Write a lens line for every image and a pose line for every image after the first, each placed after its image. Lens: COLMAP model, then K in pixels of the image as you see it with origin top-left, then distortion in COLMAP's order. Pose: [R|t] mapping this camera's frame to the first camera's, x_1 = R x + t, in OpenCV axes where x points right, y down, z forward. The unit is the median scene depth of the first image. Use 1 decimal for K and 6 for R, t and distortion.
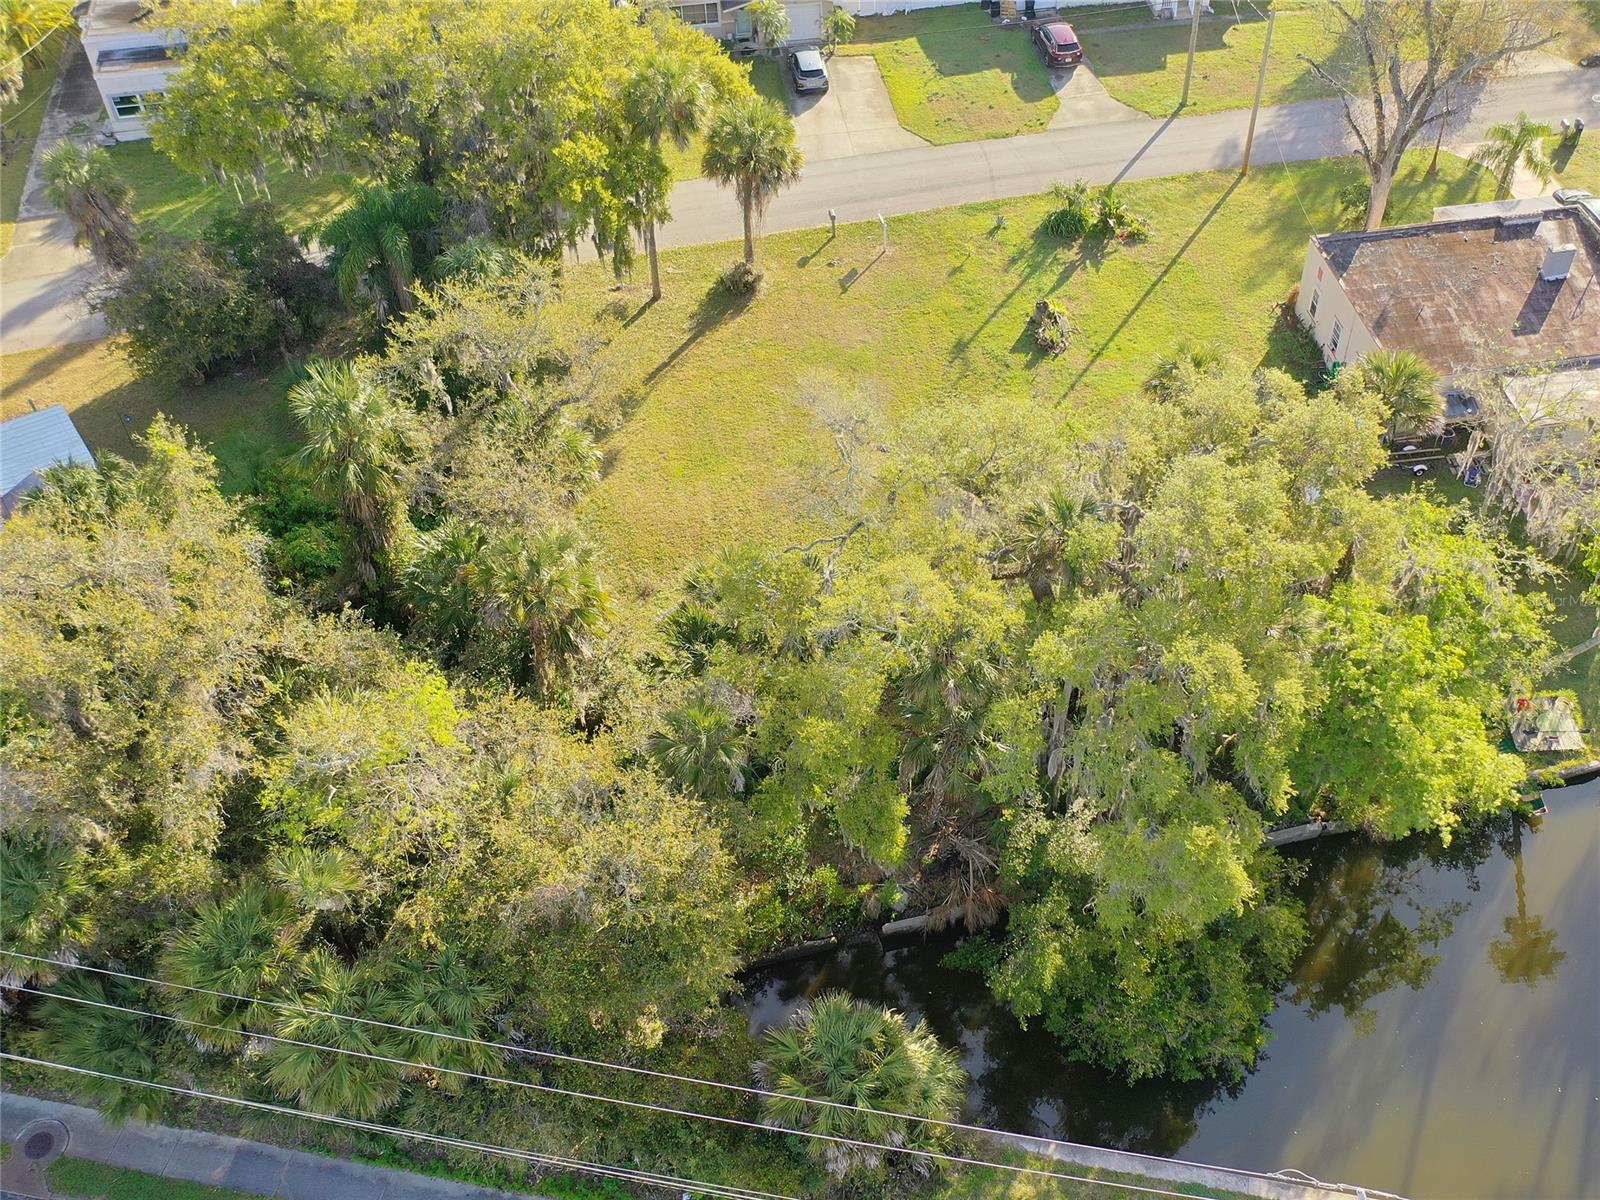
lens RADIAL K [[1621.7, 0, 881.3], [0, 1621.7, 597.3], [0, 0, 1]] dist [-0.006453, -0.004176]
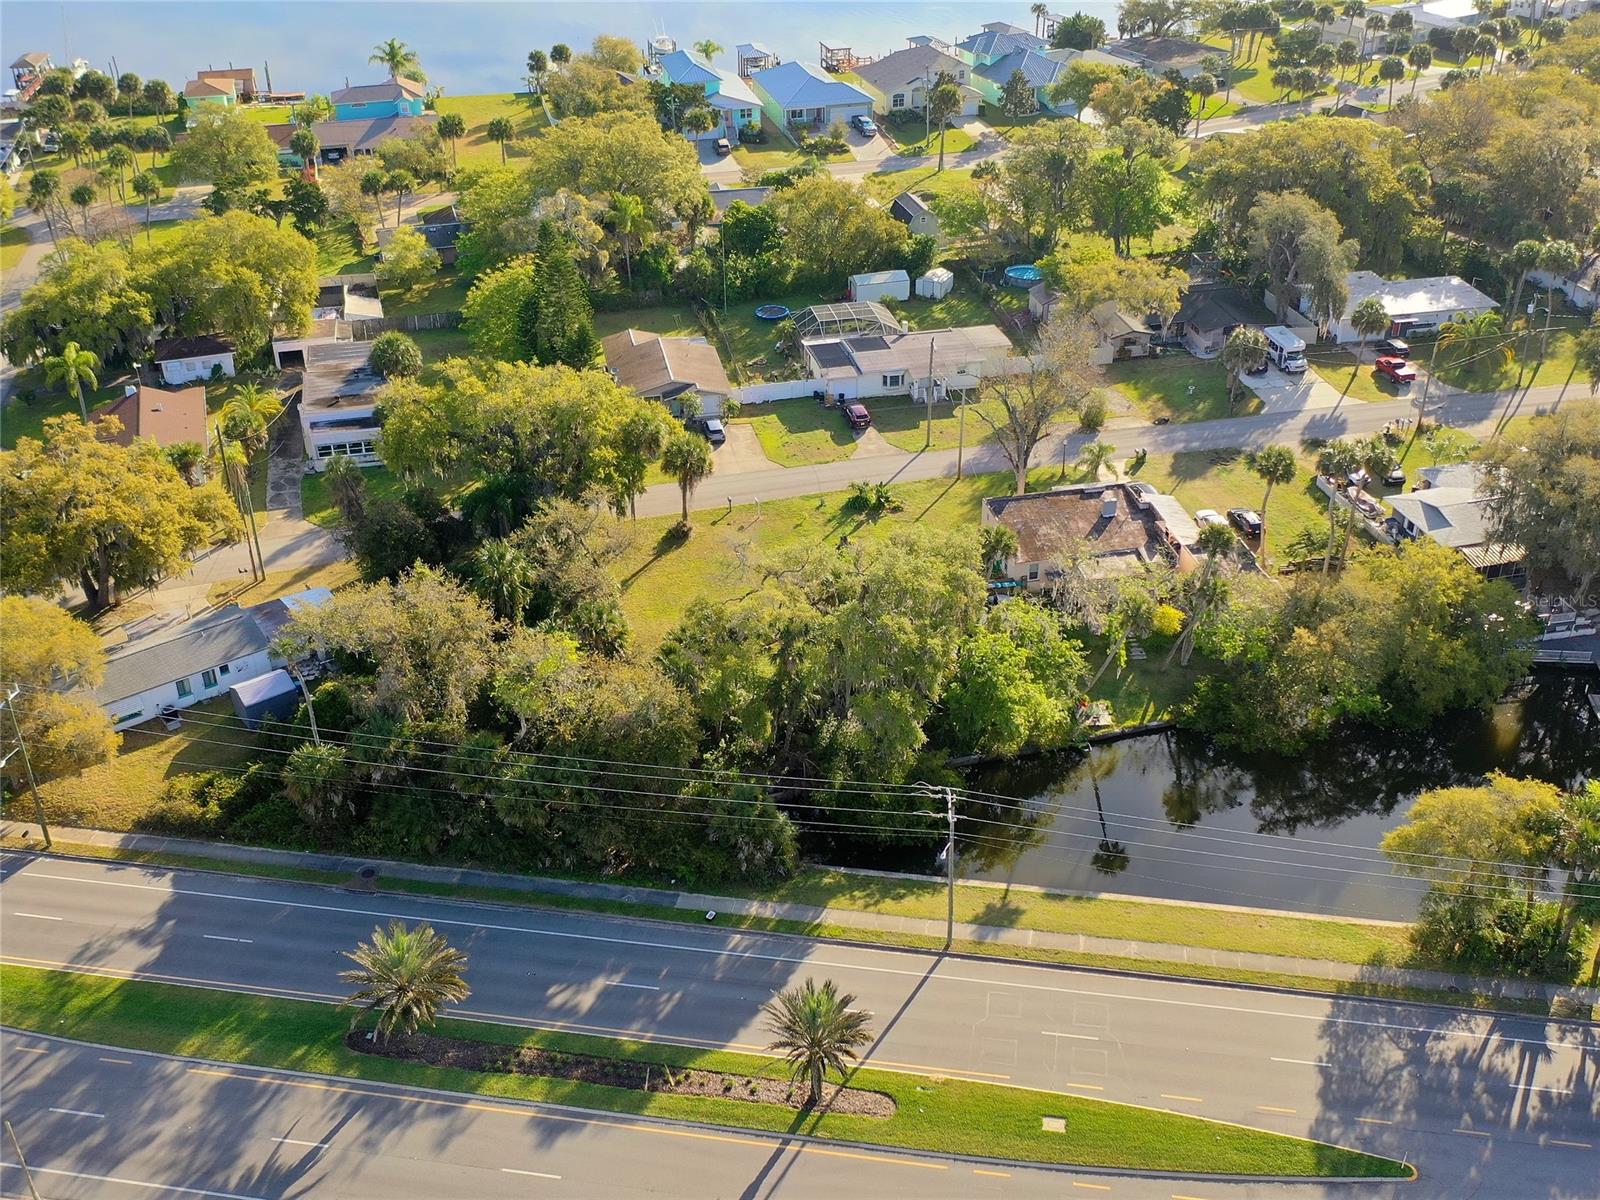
lens RADIAL K [[1412.0, 0, 827.7], [0, 1412.0, 598.3], [0, 0, 1]] dist [-0.006548, -0.002719]
pose [[0.998678, -0.017605, 0.048303, 0.001202], [0.028432, 0.971916, -0.233603, 0.270983], [-0.042834, 0.234667, 0.971132, -0.569657]]
